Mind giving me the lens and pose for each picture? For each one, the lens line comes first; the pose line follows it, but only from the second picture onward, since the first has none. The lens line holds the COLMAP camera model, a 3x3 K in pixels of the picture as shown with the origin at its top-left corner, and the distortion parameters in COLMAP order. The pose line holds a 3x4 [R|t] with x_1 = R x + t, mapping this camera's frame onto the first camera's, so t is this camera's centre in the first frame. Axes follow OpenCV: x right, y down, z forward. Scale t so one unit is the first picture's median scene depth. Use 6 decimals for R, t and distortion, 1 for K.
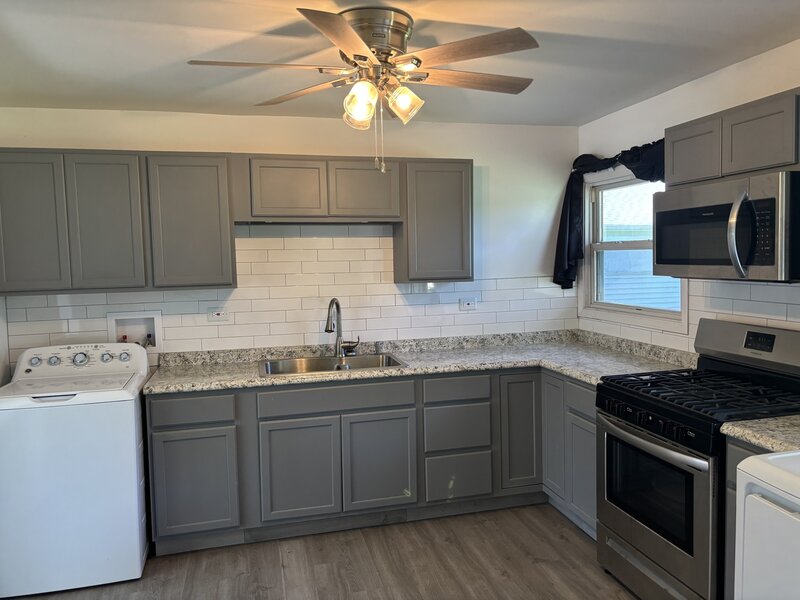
lens RADIAL K [[597.5, 0, 400.0], [0, 597.5, 300.0], [0, 0, 1]] dist [0.018221, -0.000405]
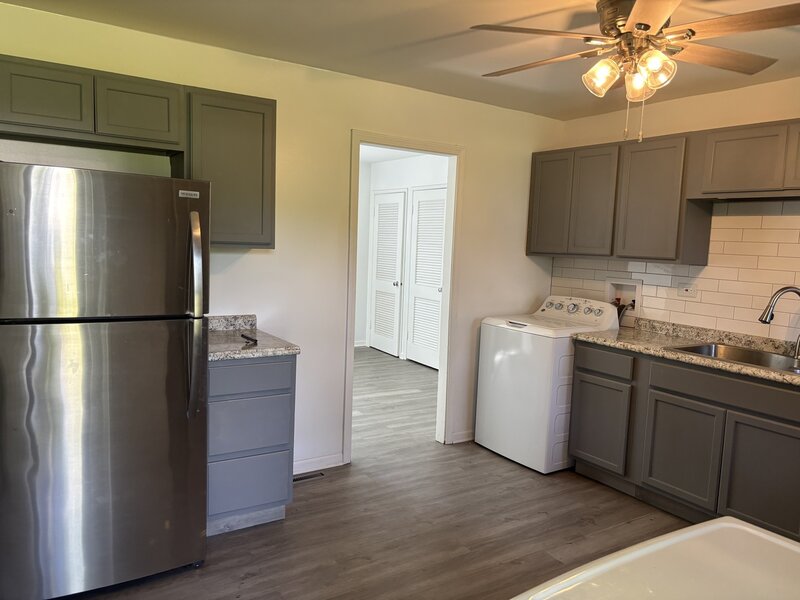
lens RADIAL K [[597.5, 0, 400.0], [0, 597.5, 300.0], [0, 0, 1]] dist [0.018221, -0.000405]
pose [[0.313385, 0.129517, -0.940752, 0.579348], [-0.115230, 0.988522, 0.097708, -0.004000], [0.942609, 0.077782, 0.324712, 0.219064]]
